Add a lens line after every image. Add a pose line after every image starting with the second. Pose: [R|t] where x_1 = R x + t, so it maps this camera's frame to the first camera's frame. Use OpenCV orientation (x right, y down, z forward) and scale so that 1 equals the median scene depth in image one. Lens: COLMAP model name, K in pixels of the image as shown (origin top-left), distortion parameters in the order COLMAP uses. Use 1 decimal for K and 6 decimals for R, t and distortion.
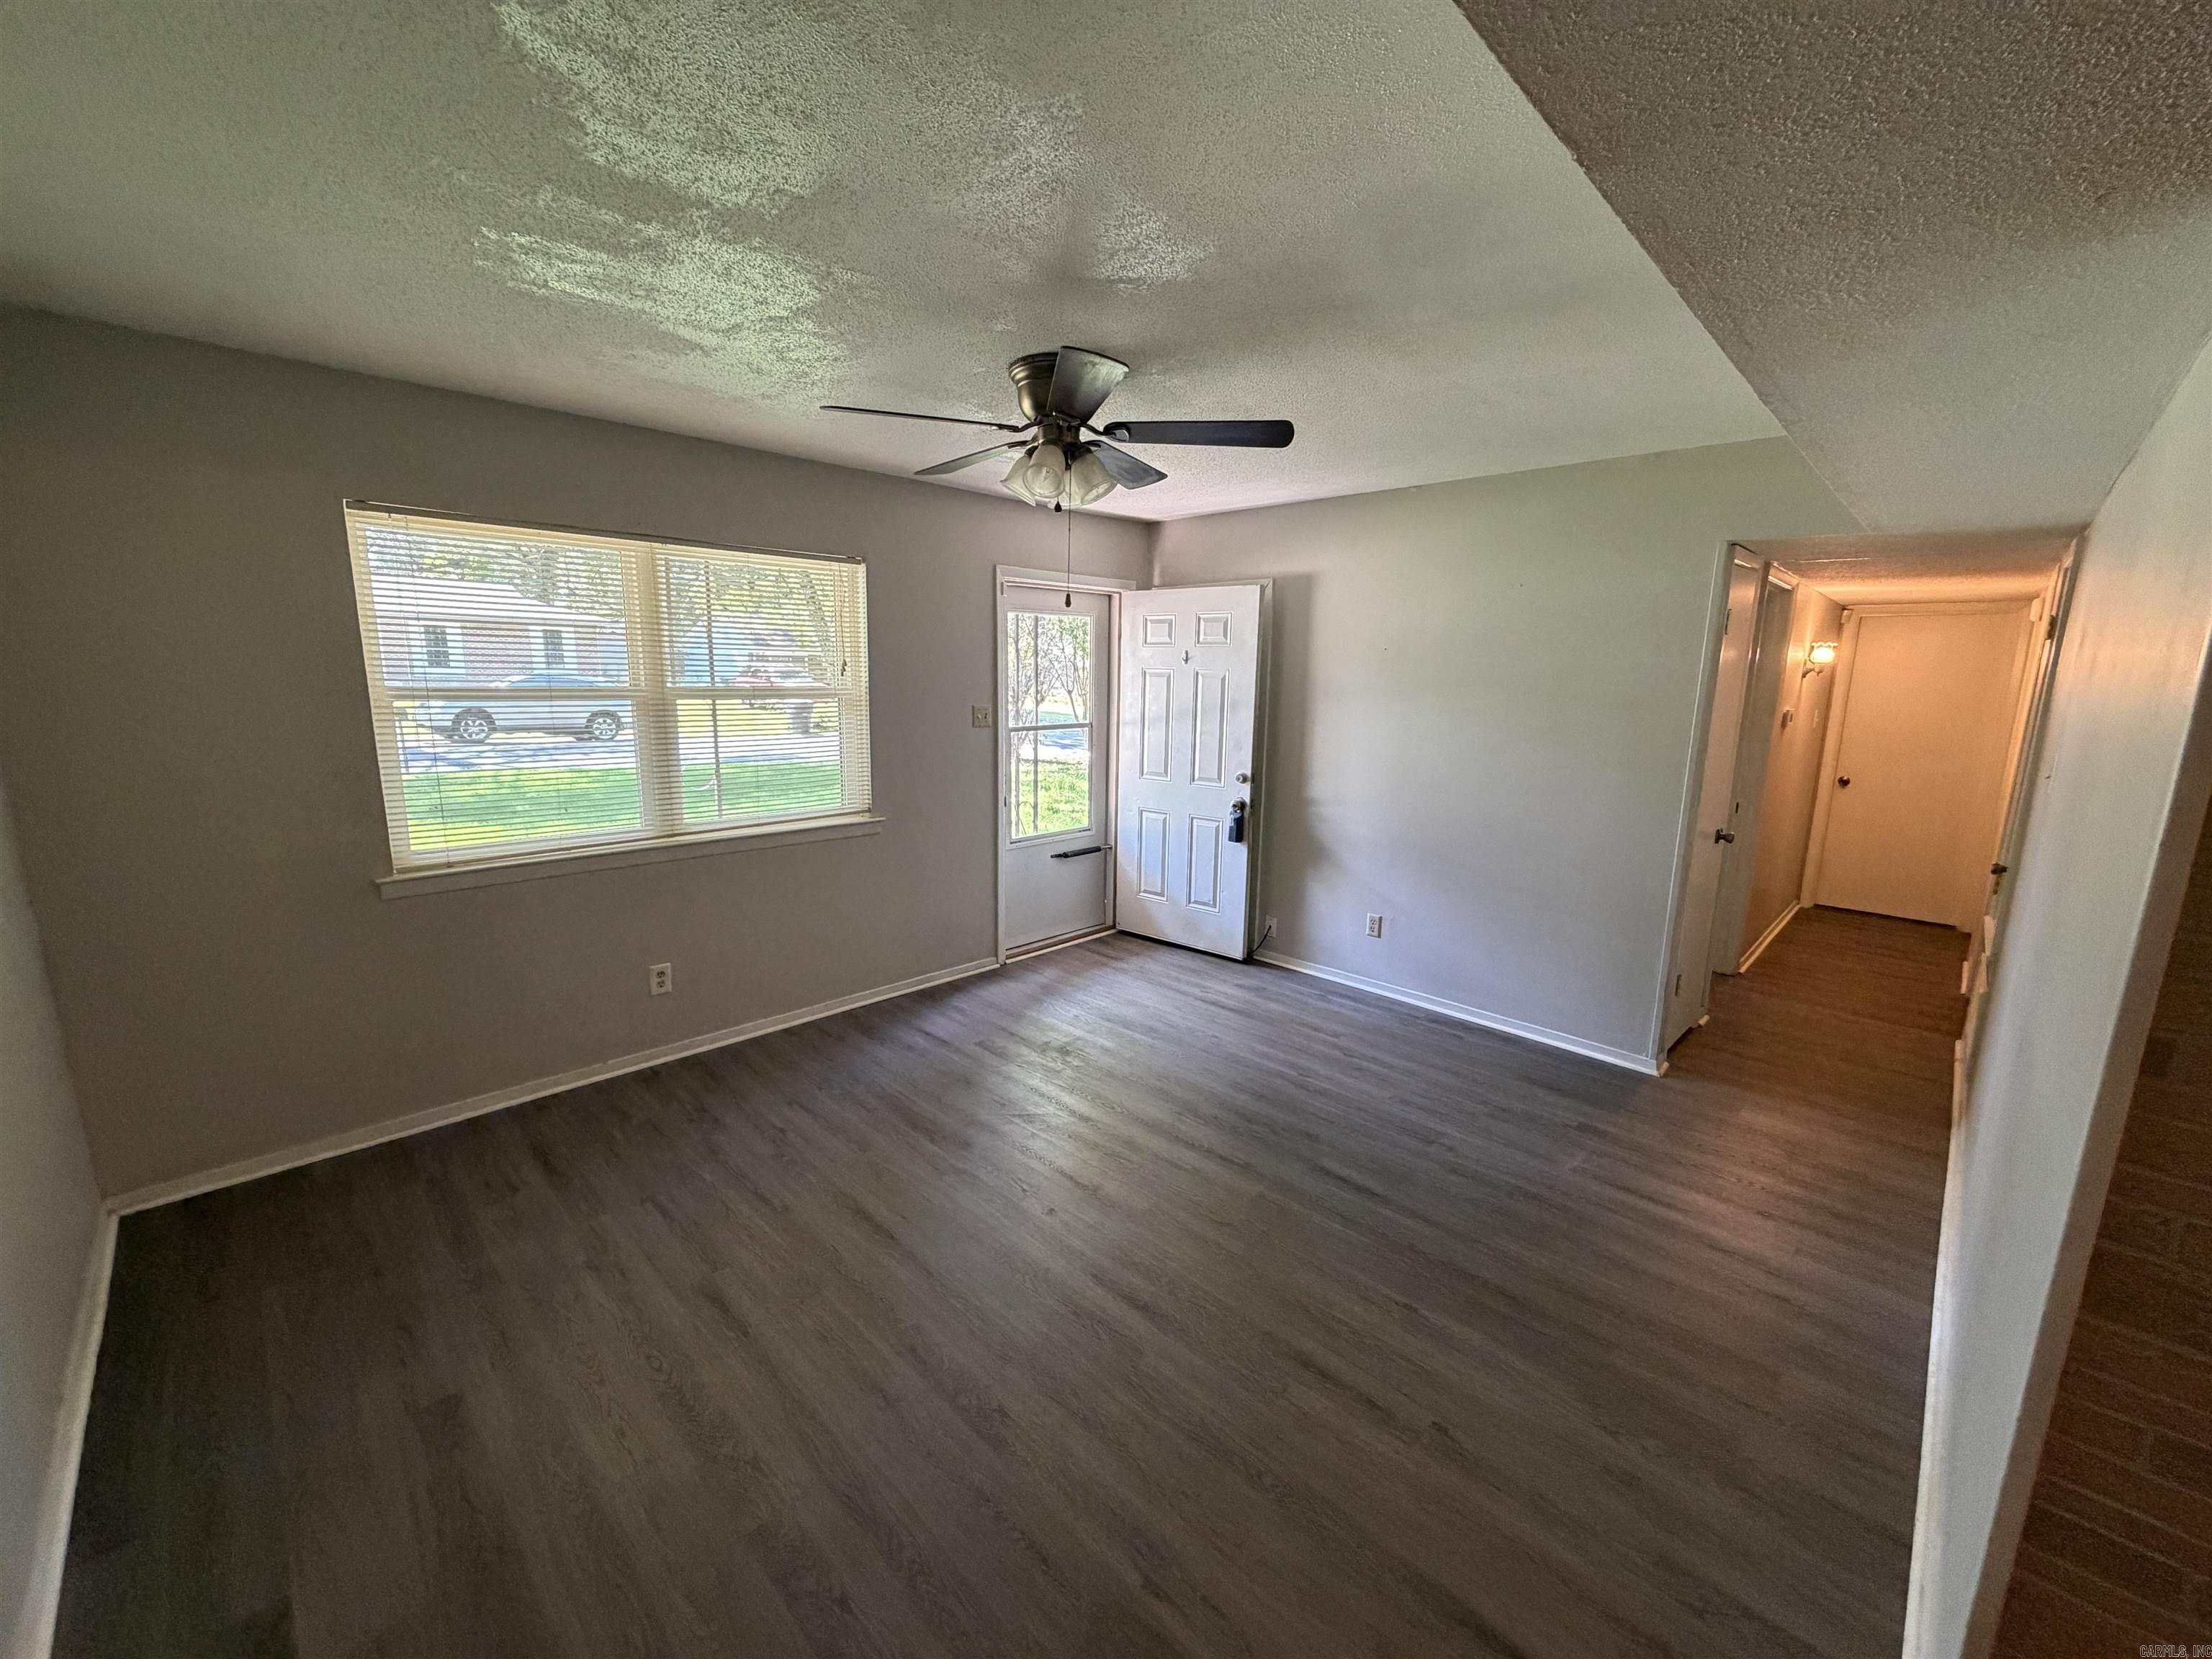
lens RADIAL K [[880.2, 0, 1103.1], [0, 880.2, 831.8], [0, 0, 1]] dist [-0.000689, 0.000129]
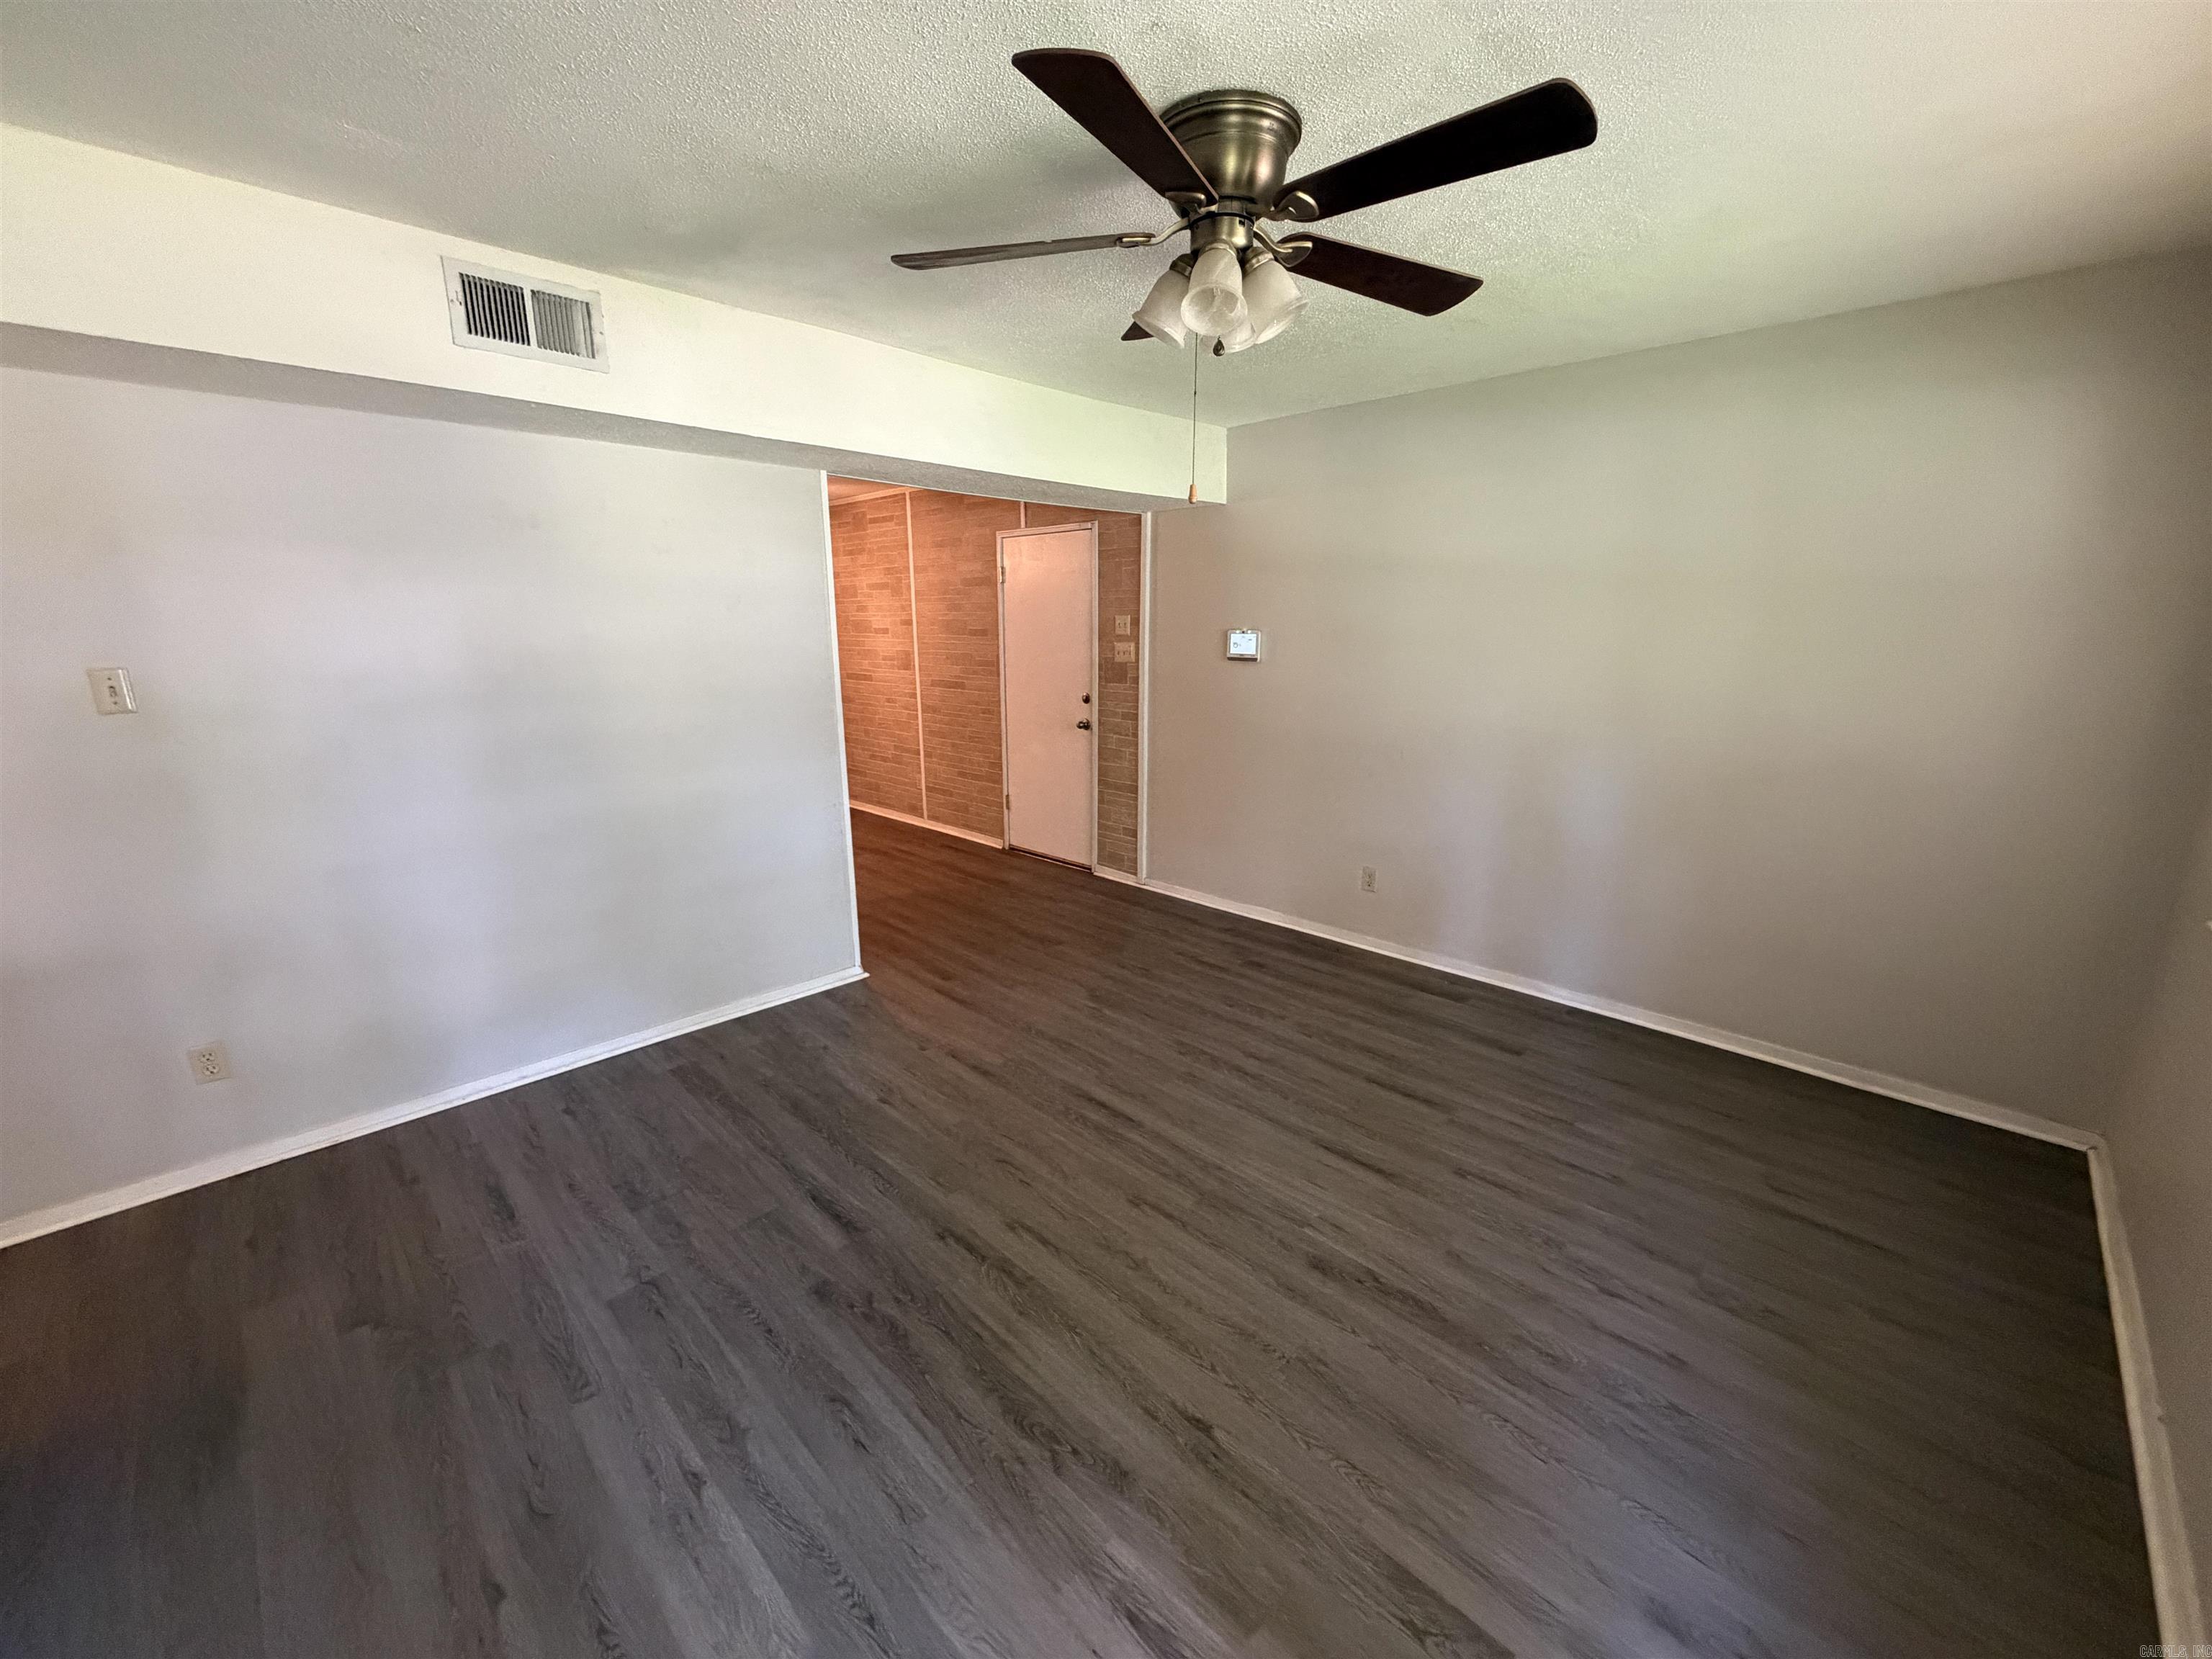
lens RADIAL K [[880.2, 0, 1103.1], [0, 880.2, 831.8], [0, 0, 1]] dist [-0.000689, 0.000129]
pose [[-0.999852, -0.016506, -0.004829, 0.035455], [-0.017056, 0.915700, 0.401500, -0.282805], [-0.002205, 0.401523, -0.915846, 1.702092]]
